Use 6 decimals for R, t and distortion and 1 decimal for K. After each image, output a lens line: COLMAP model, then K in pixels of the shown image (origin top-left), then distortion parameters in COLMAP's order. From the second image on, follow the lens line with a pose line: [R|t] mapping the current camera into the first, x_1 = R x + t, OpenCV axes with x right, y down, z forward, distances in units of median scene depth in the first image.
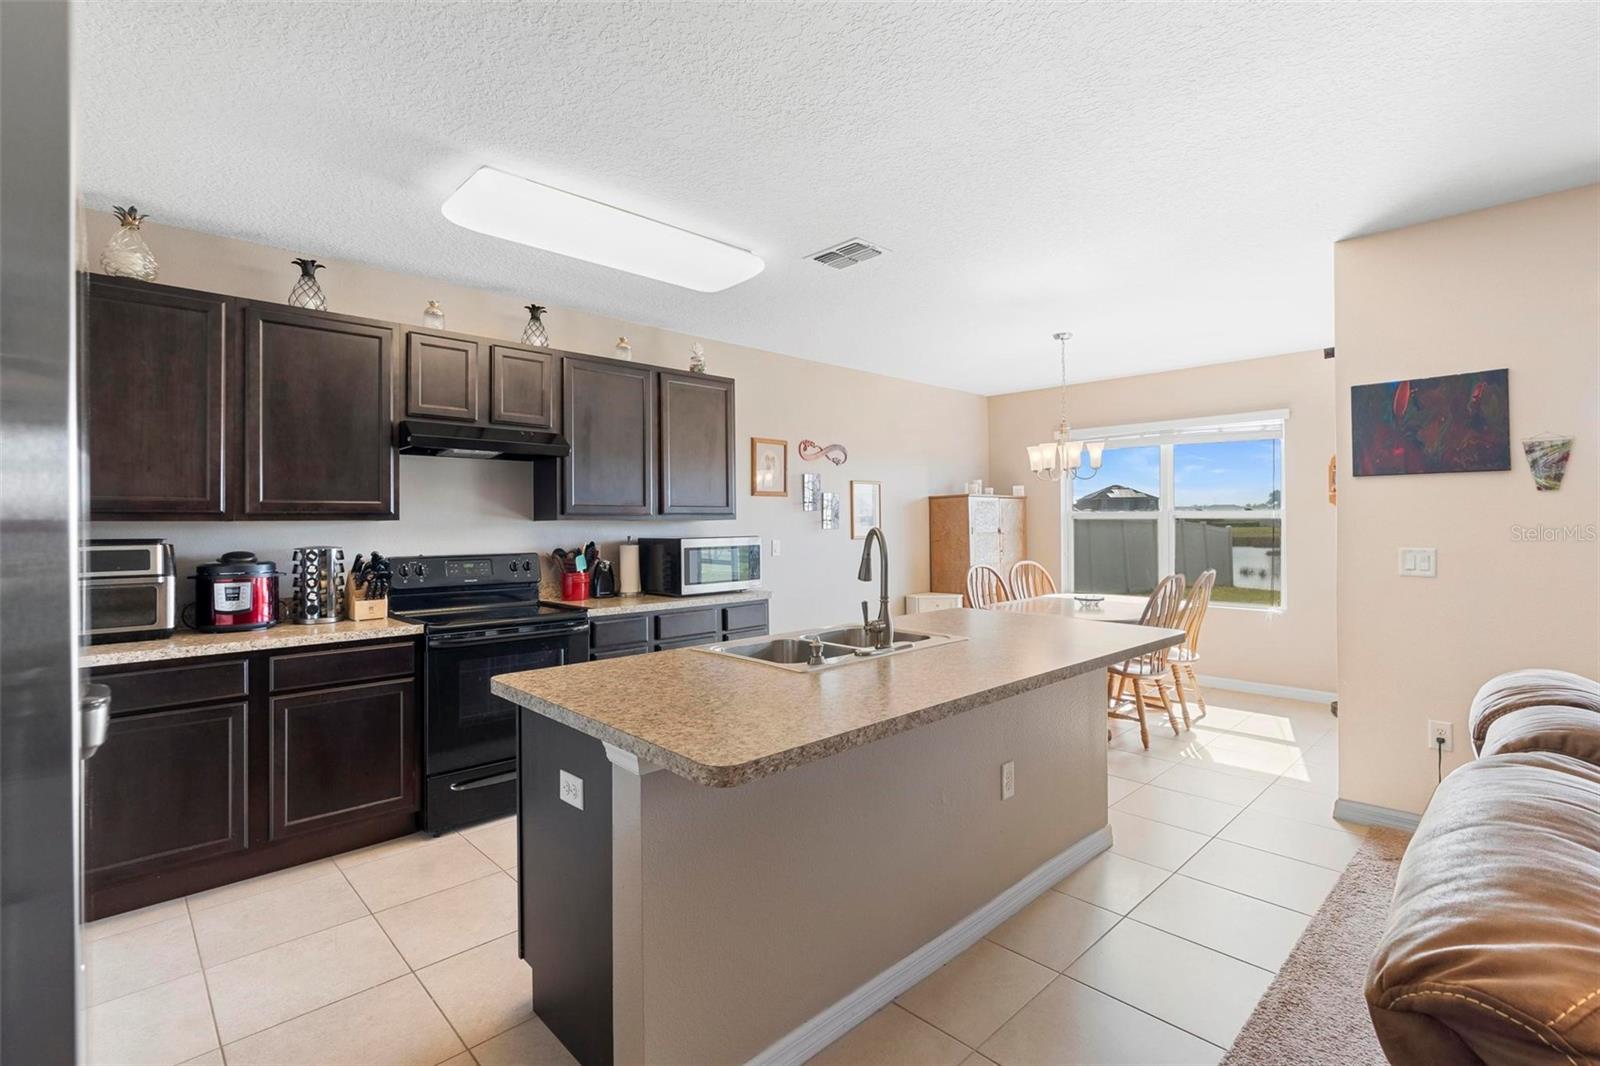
lens RADIAL K [[726.3, 0, 804.8], [0, 726.3, 513.0], [0, 0, 1]] dist [-0.014099, 0.004694]
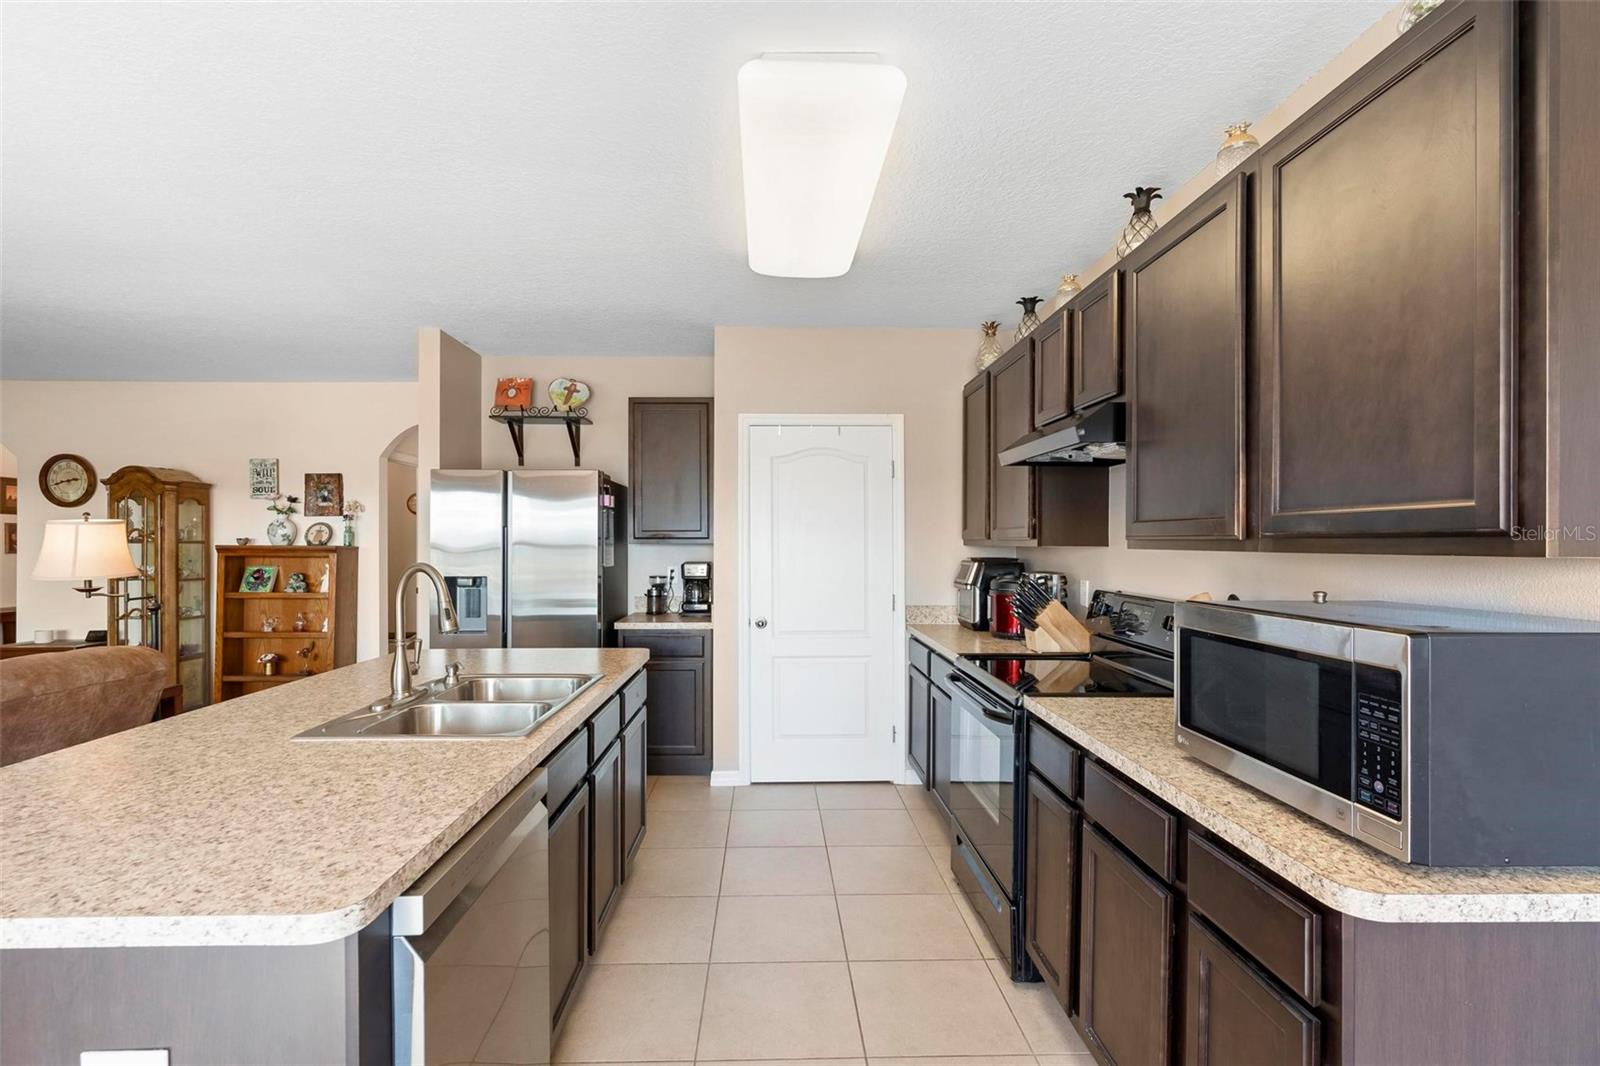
lens RADIAL K [[726.3, 0, 795.8], [0, 726.3, 542.8], [0, 0, 1]] dist [-0.014099, 0.004694]
pose [[-0.664251, 0.007169, -0.747475, 0.172917], [0.013322, 0.999909, -0.002249, 0.002646], [0.747391, -0.011452, -0.664286, 0.783794]]
